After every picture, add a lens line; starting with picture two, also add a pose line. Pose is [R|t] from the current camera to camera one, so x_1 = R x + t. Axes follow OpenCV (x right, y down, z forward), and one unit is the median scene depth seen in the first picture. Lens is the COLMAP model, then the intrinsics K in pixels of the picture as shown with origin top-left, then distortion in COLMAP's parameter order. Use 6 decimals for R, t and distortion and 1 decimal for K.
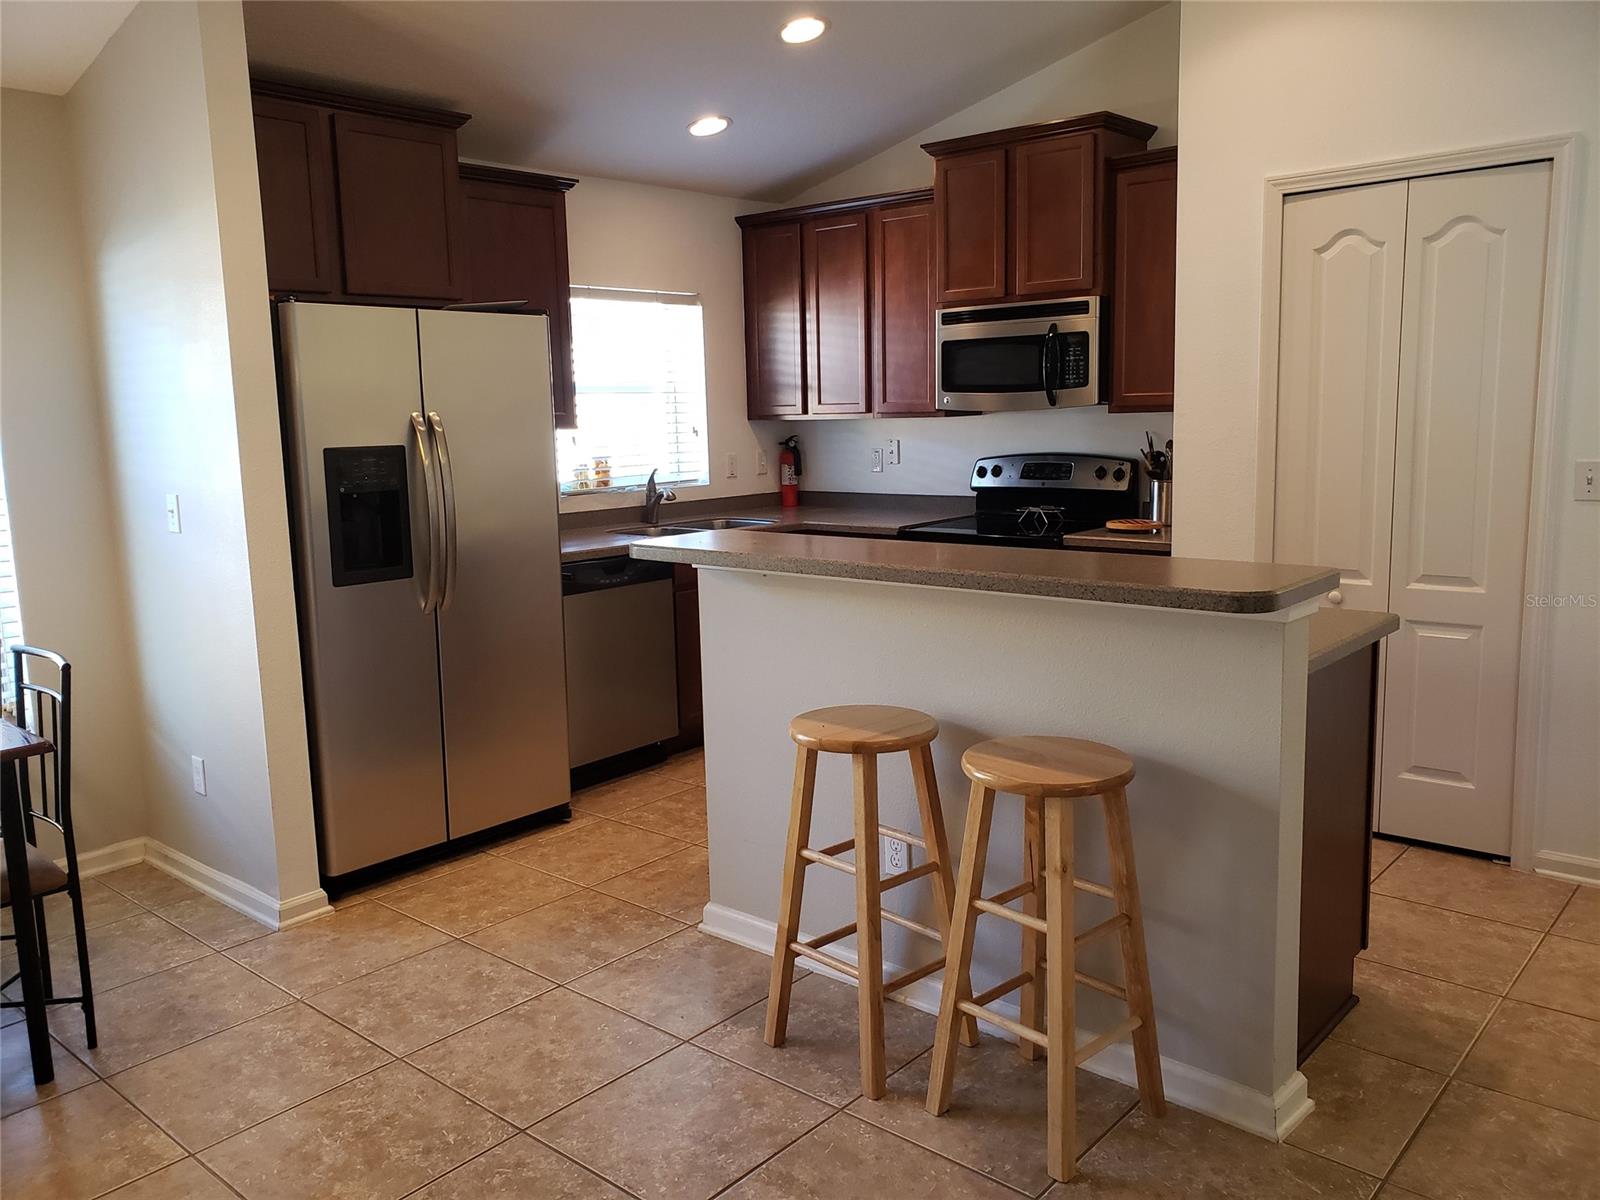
lens RADIAL K [[1257.9, 0, 812.5], [0, 1257.9, 603.0], [0, 0, 1]] dist [0.022364, -0.004764]
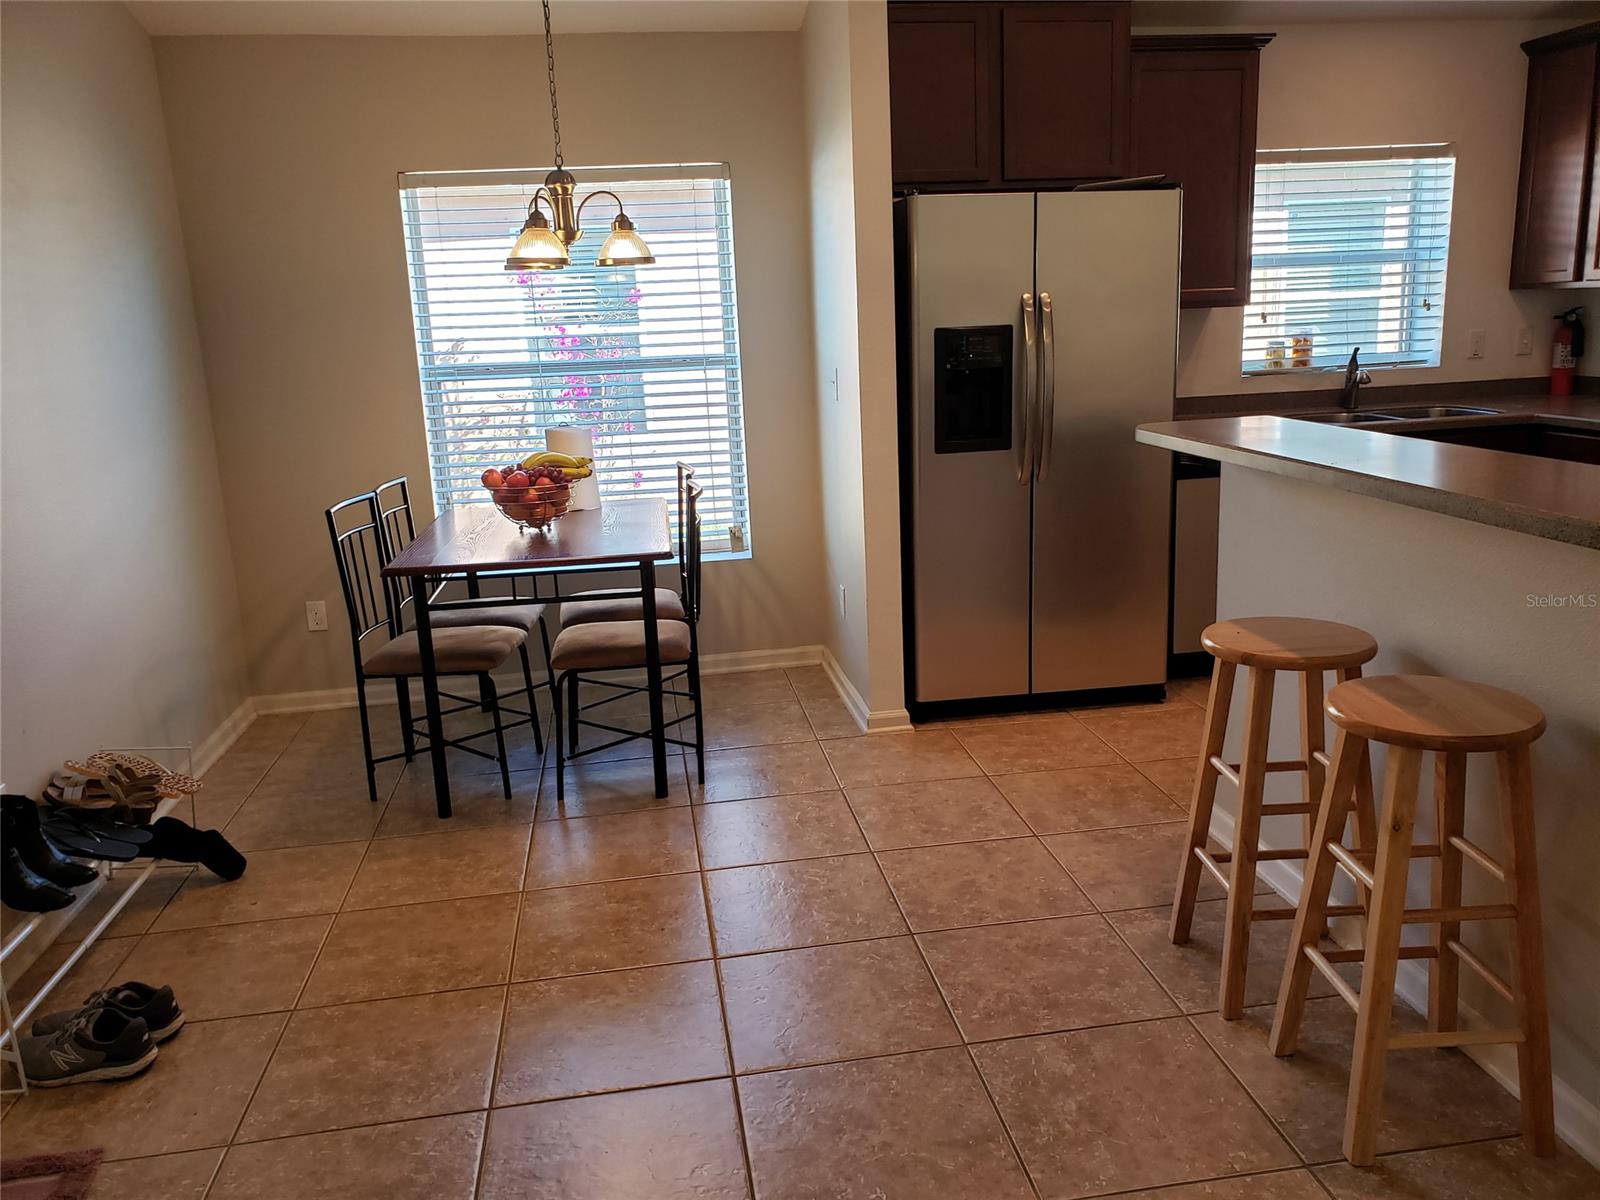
lens RADIAL K [[1257.9, 0, 805.0], [0, 1257.9, 603.7], [0, 0, 1]] dist [0.022364, -0.004764]
pose [[0.760768, 0.141997, -0.633300, 0.200027], [-0.078596, 0.988748, 0.127279, -0.009565], [0.644247, -0.047055, 0.763369, 0.039210]]
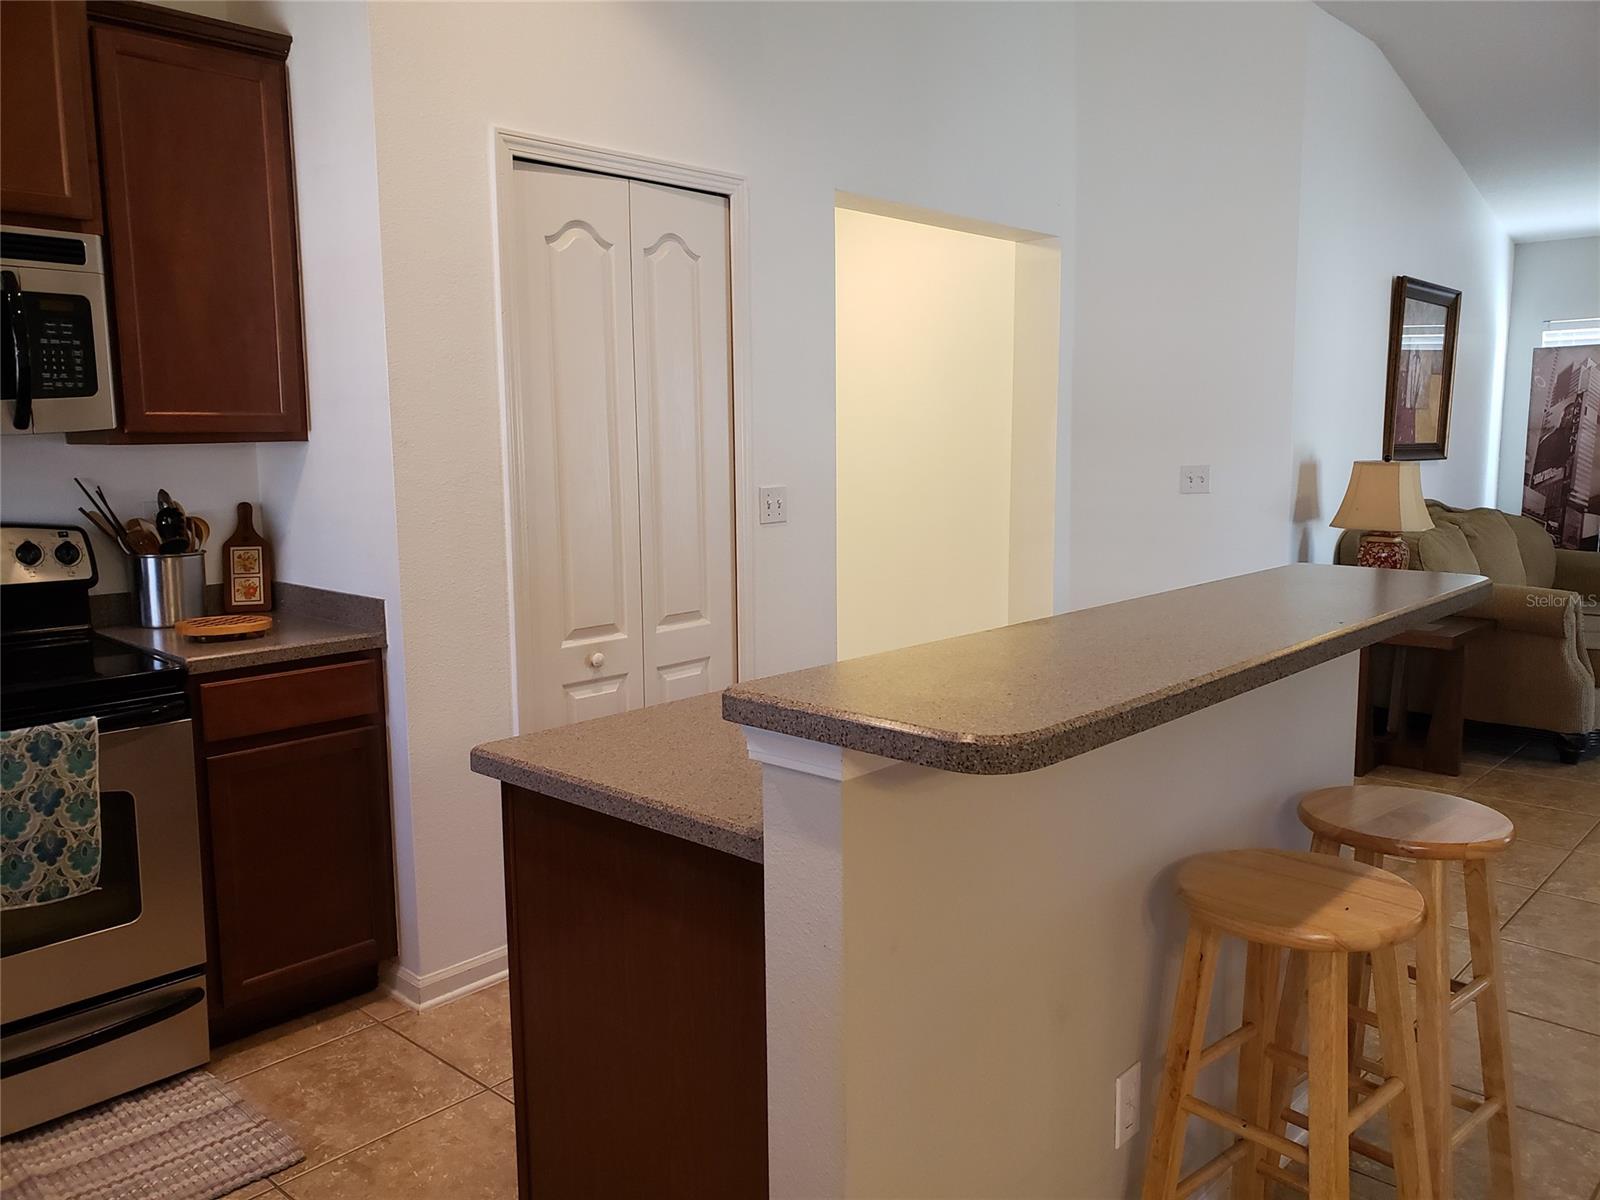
lens RADIAL K [[1257.9, 0, 804.8], [0, 1257.9, 596.8], [0, 0, 1]] dist [0.022364, -0.004764]
pose [[0.035212, -0.106667, 0.993671, -0.334530], [0.166924, 0.980948, 0.099386, -0.088302], [-0.985341, 0.162368, 0.052346, 0.677767]]
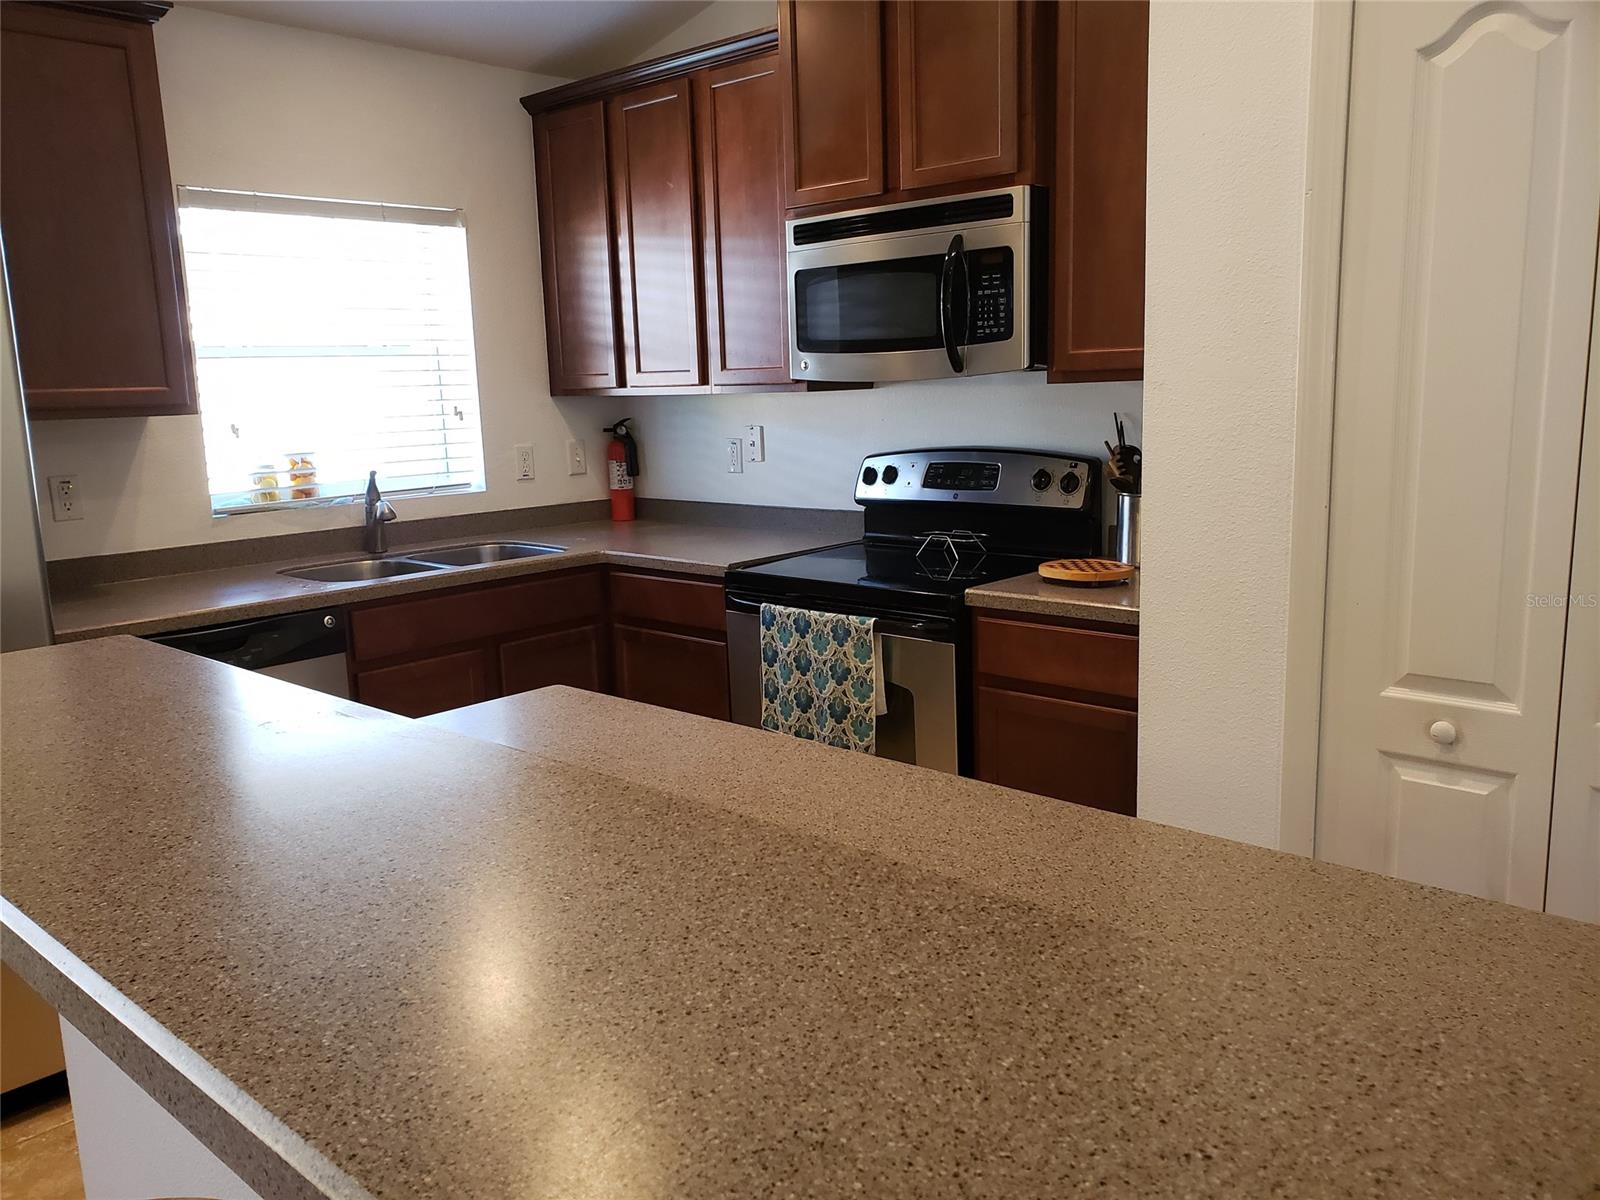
lens RADIAL K [[1257.9, 0, 789.9], [0, 1257.9, 620.6], [0, 0, 1]] dist [0.022364, -0.004764]
pose [[0.999066, 0.002731, -0.043120, 0.138919], [-0.001319, 0.999463, 0.032743, -0.056884], [0.043186, -0.032655, 0.998533, 0.389469]]
